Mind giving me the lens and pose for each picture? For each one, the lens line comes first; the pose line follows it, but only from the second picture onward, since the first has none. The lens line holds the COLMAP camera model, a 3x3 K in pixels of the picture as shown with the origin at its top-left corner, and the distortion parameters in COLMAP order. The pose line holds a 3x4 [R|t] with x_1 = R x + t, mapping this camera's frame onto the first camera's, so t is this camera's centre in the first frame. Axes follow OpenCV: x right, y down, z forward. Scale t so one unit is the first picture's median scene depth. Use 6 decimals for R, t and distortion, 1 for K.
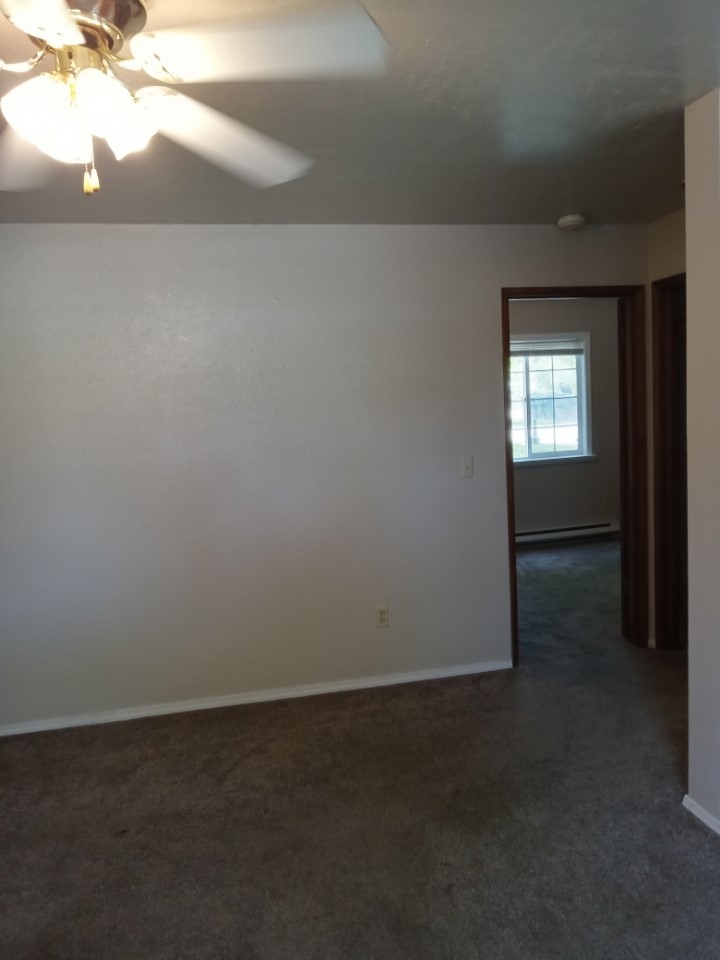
lens RADIAL K [[715.3, 0, 360.7], [0, 715.3, 480.4], [0, 0, 1]] dist [-0.003132, -0.005617]
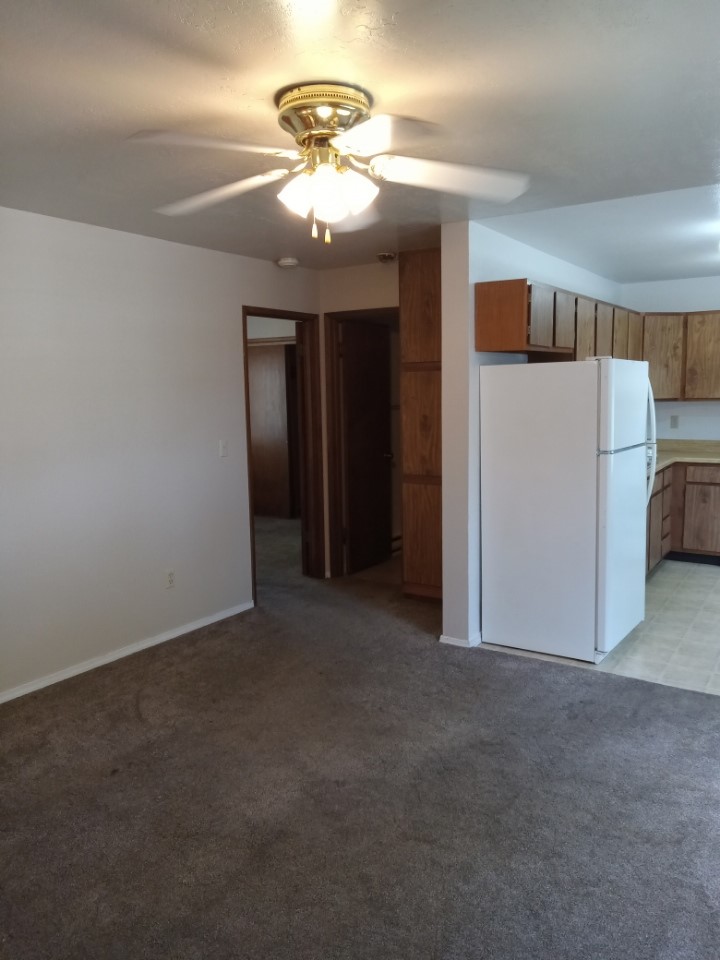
lens RADIAL K [[715.3, 0, 375.1], [0, 715.3, 477.9], [0, 0, 1]] dist [-0.003132, -0.005617]
pose [[0.710738, -0.047846, 0.701828, -0.559623], [0.052192, 0.998521, 0.015218, 0.029733], [-0.701518, 0.025814, 0.712184, -0.058920]]
